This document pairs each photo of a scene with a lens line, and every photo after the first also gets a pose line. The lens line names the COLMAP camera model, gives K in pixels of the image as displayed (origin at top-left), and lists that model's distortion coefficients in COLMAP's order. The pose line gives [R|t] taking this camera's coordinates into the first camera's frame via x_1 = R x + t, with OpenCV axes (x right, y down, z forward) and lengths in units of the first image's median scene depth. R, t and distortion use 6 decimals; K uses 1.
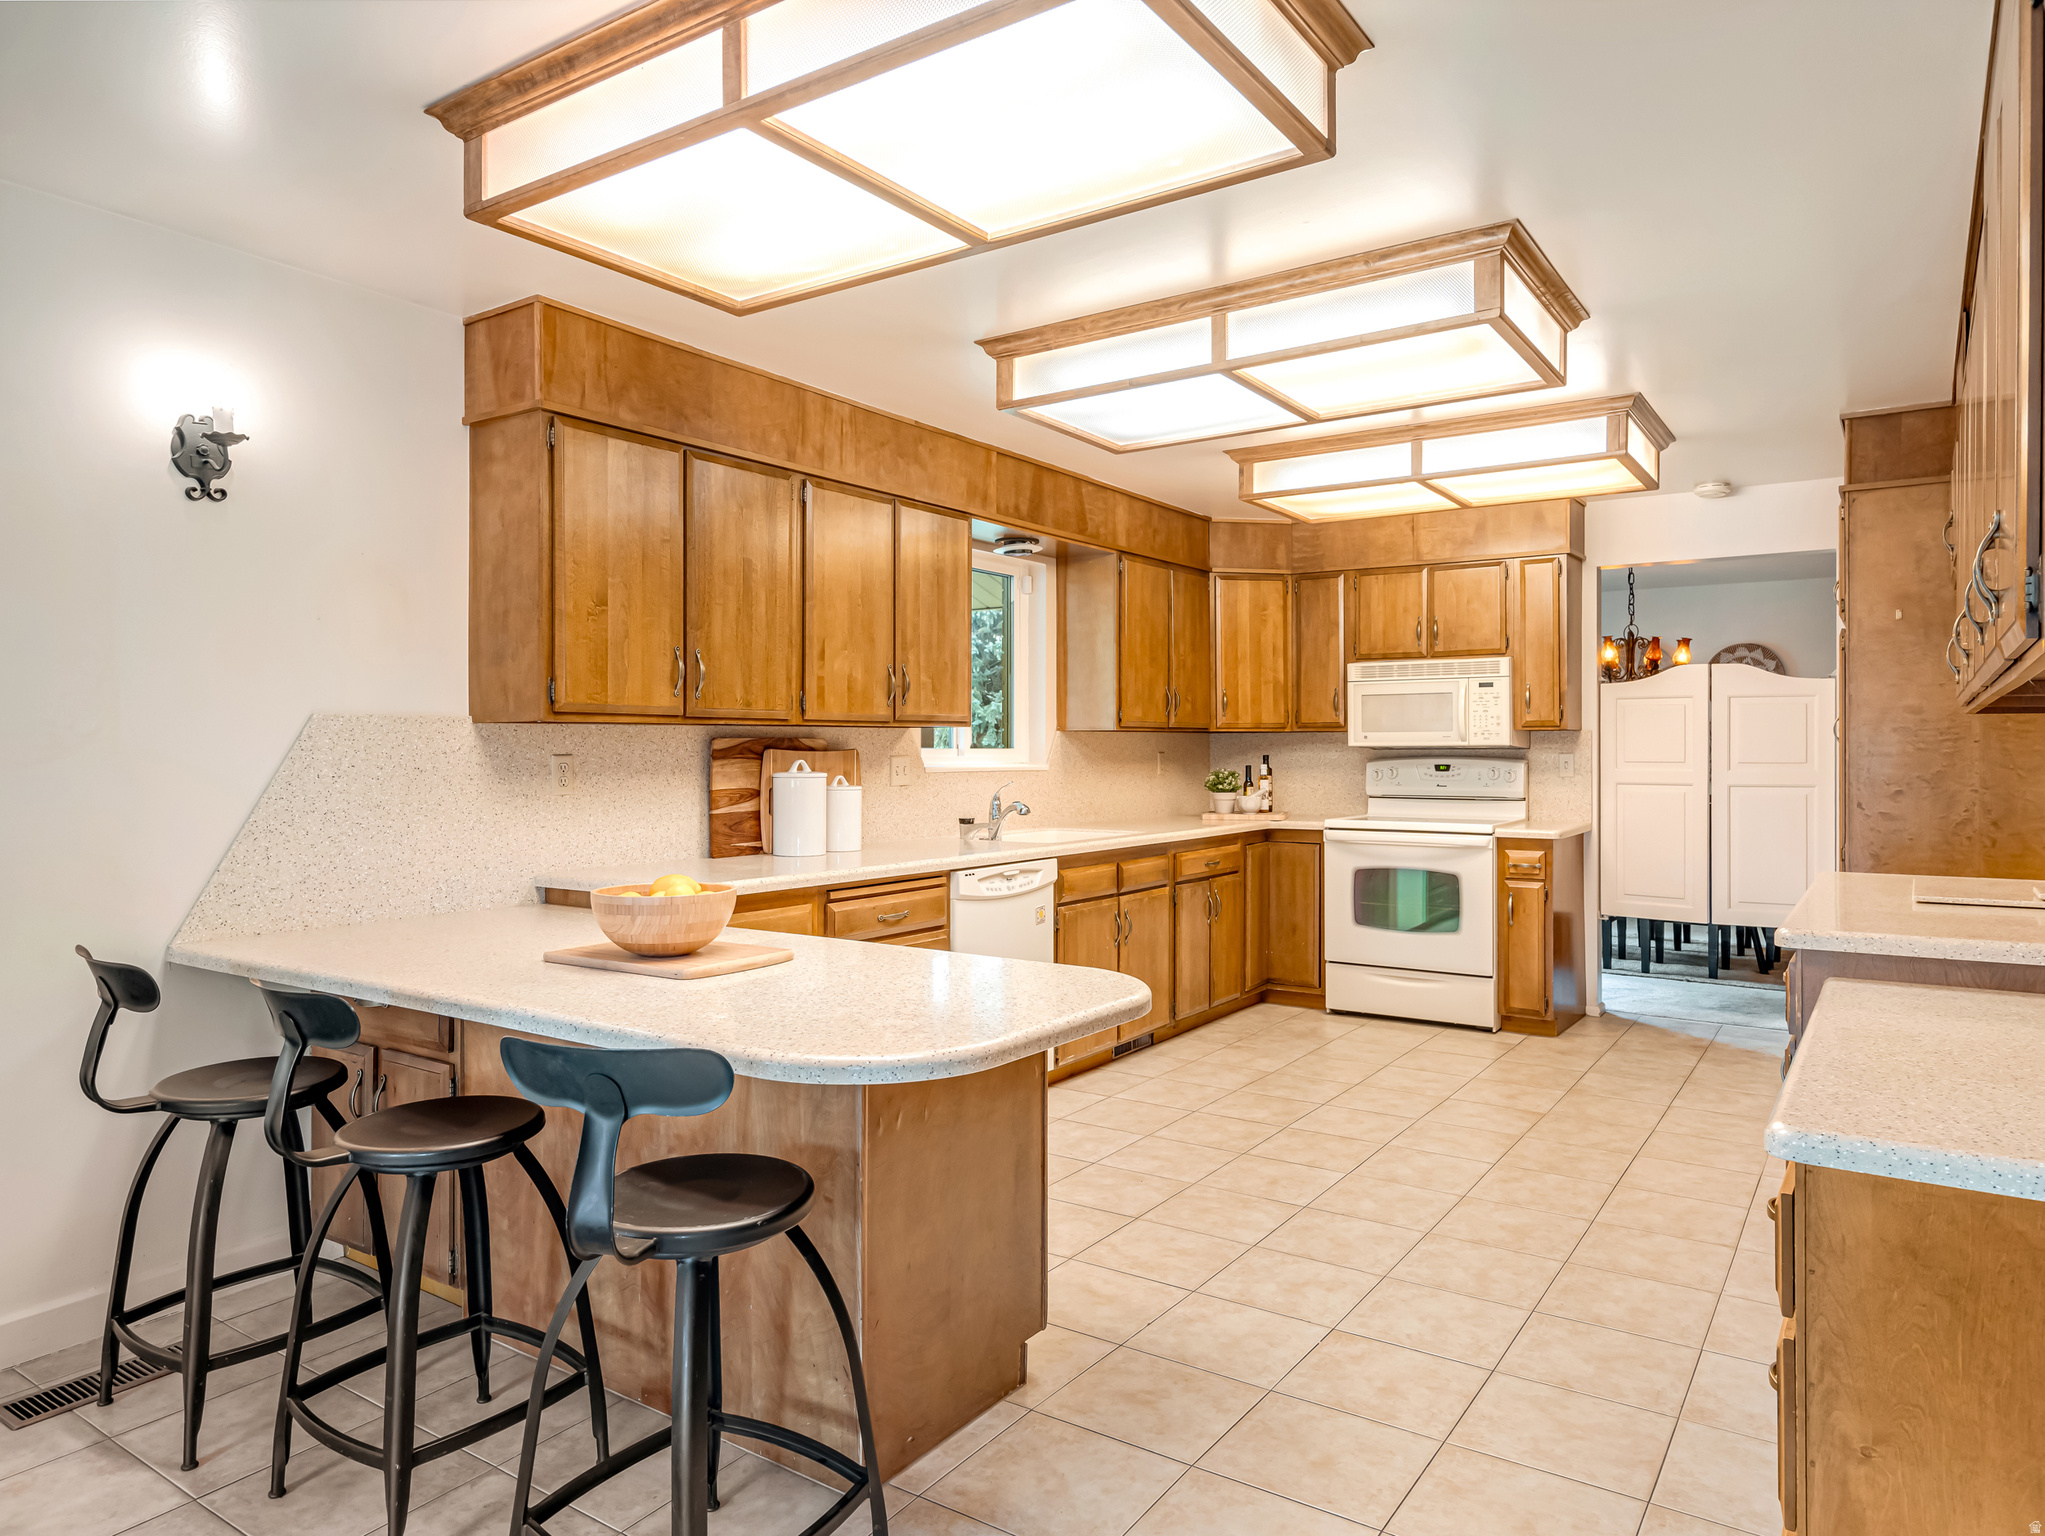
lens RADIAL K [[1397.7, 0, 1020.5], [0, 1397.7, 760.7], [0, 0, 1]] dist [0.027792, -0.000248]
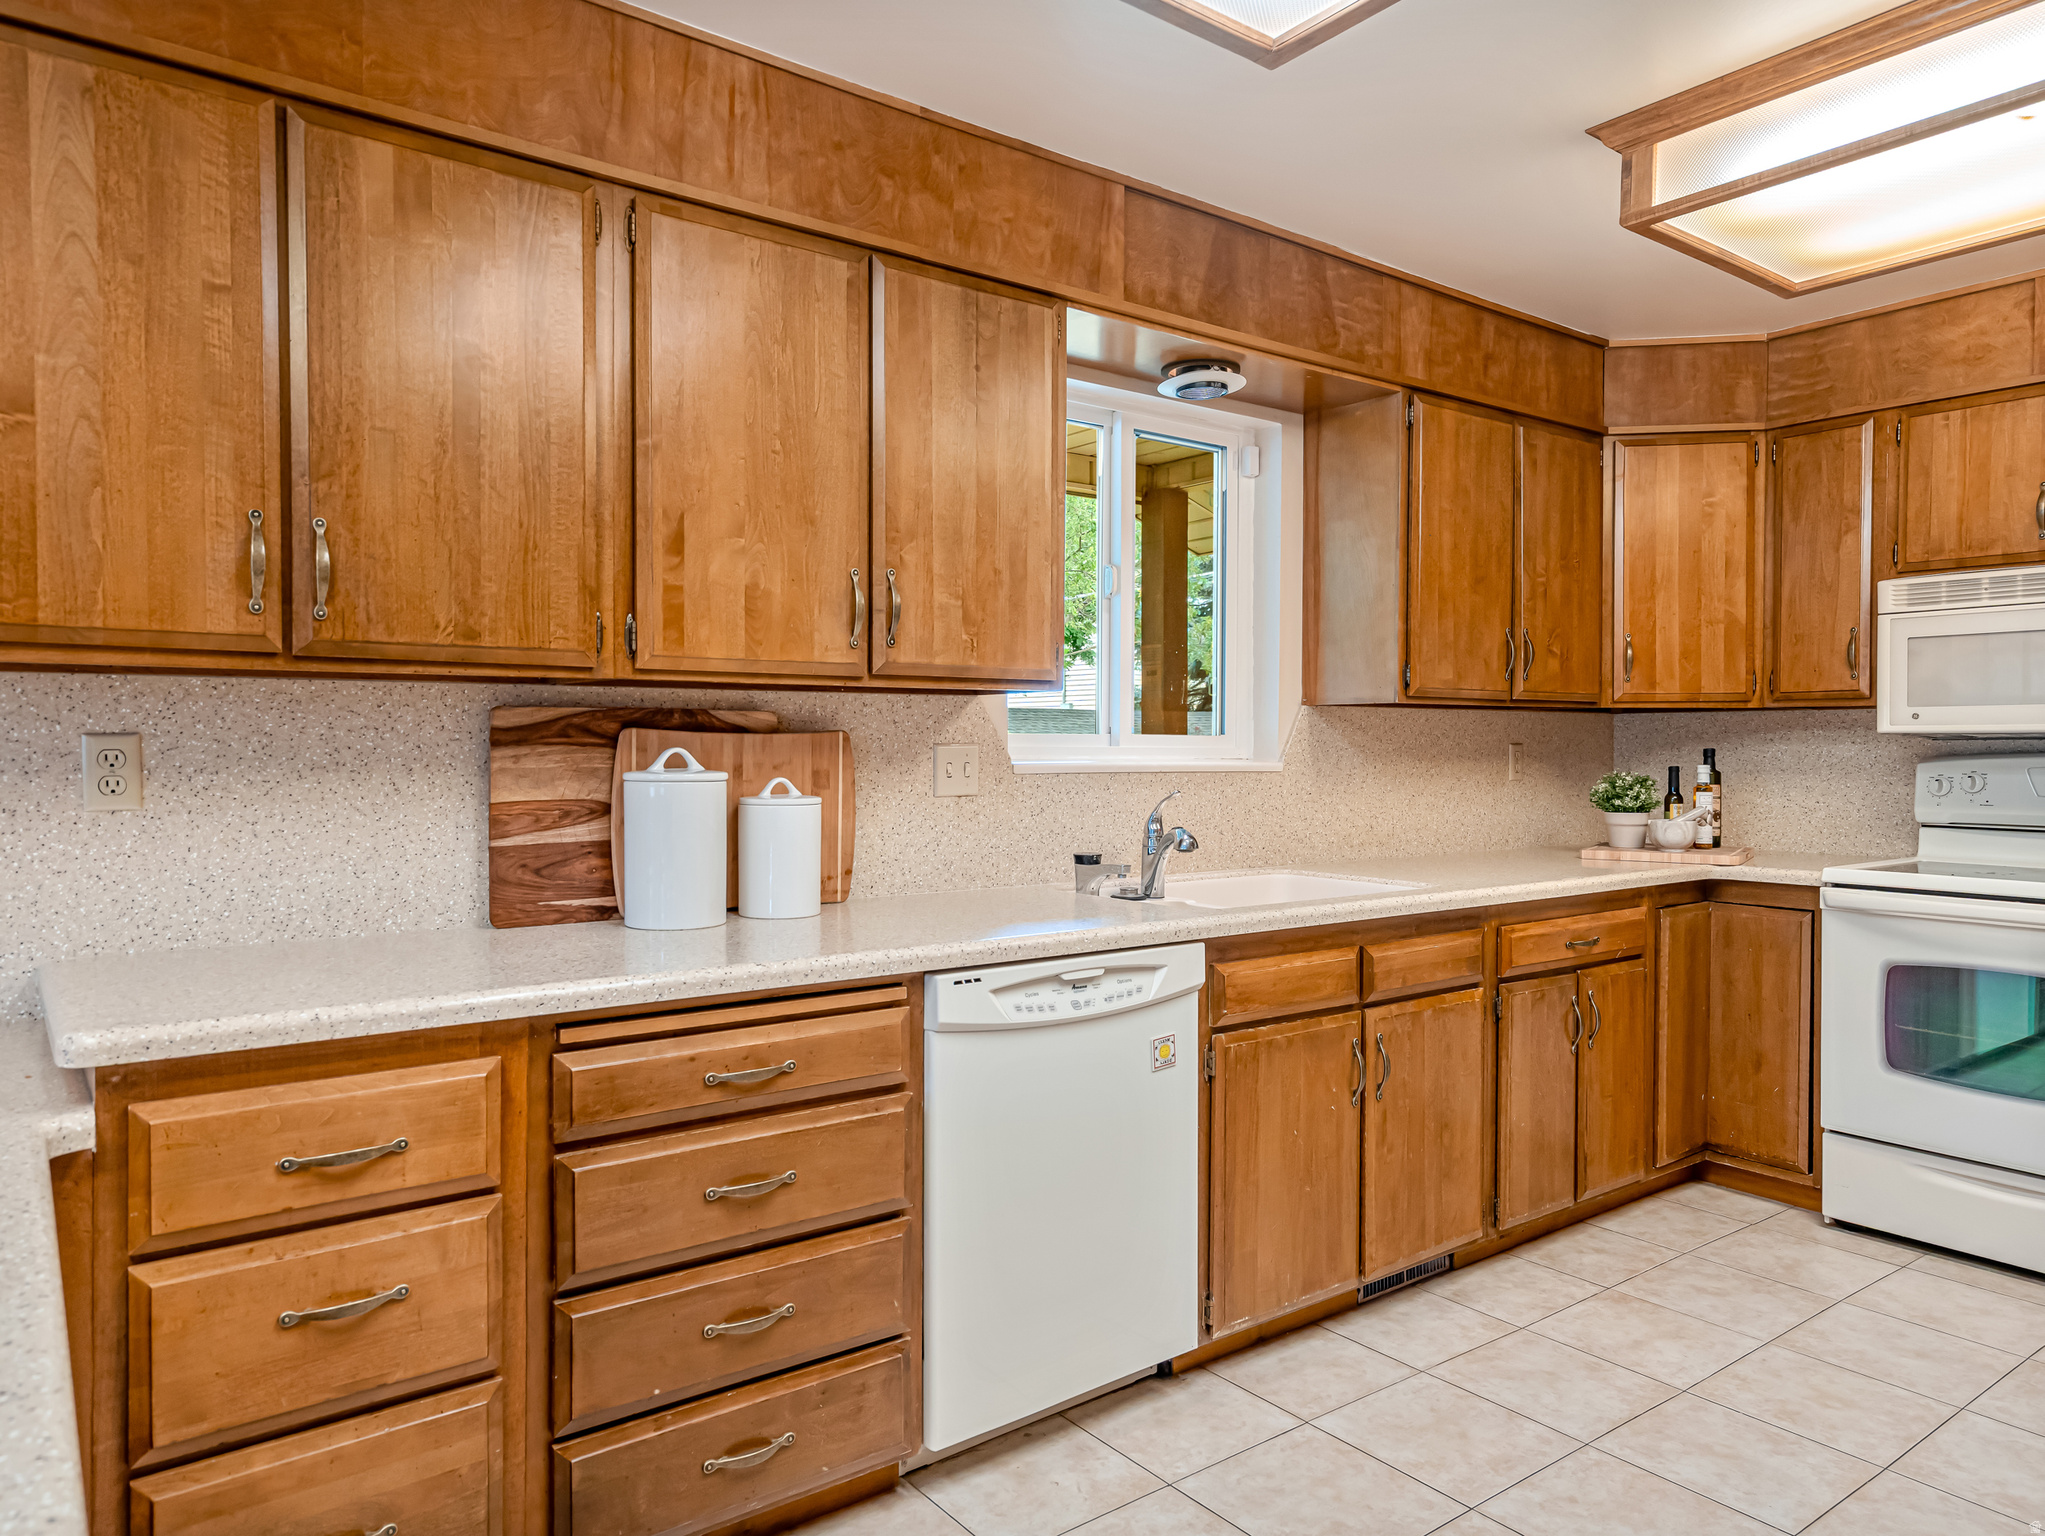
lens RADIAL K [[1397.7, 0, 969.2], [0, 1397.7, 773.5], [0, 0, 1]] dist [0.027792, -0.000248]
pose [[0.940179, 0.010786, -0.340511, 0.100239], [-0.007002, 0.999899, 0.012340, 0.001335], [0.340610, -0.009217, 0.940160, 0.405872]]
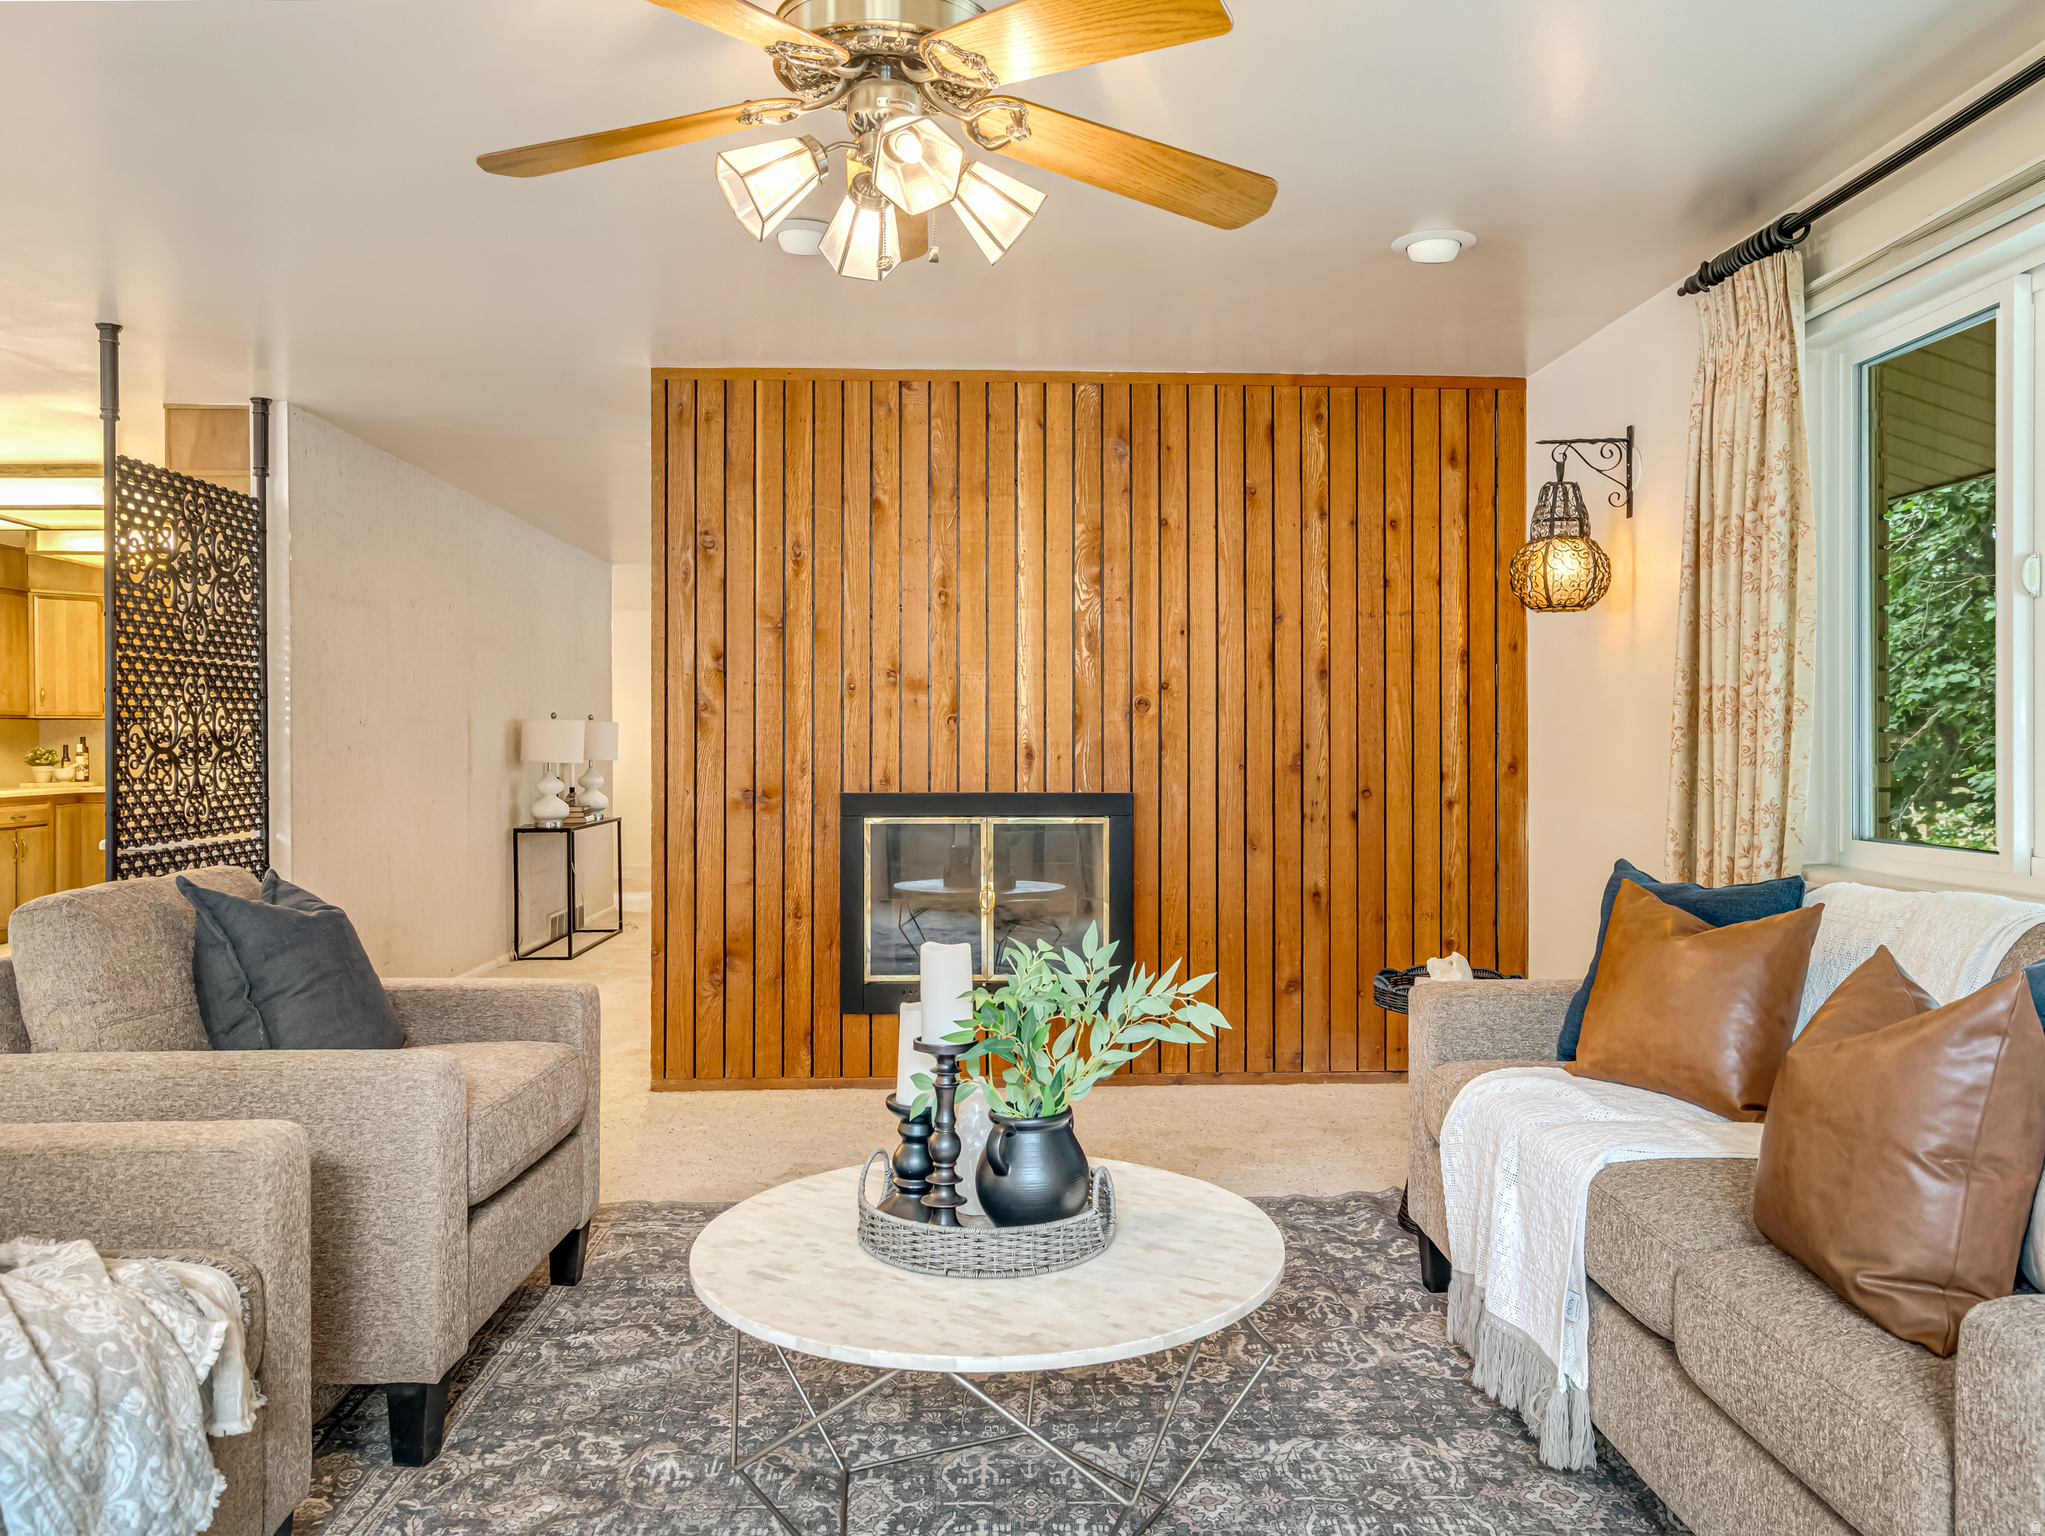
lens RADIAL K [[1446.5, 0, 1023.9], [0, 1446.5, 749.4], [0, 0, 1]] dist [0.005344, 0.000267]
pose [[0.793757, 0.001828, 0.608232, 0.059319], [-0.000174, 0.999996, -0.002778, 0.012835], [-0.608235, 0.002099, 0.793754, -0.683688]]
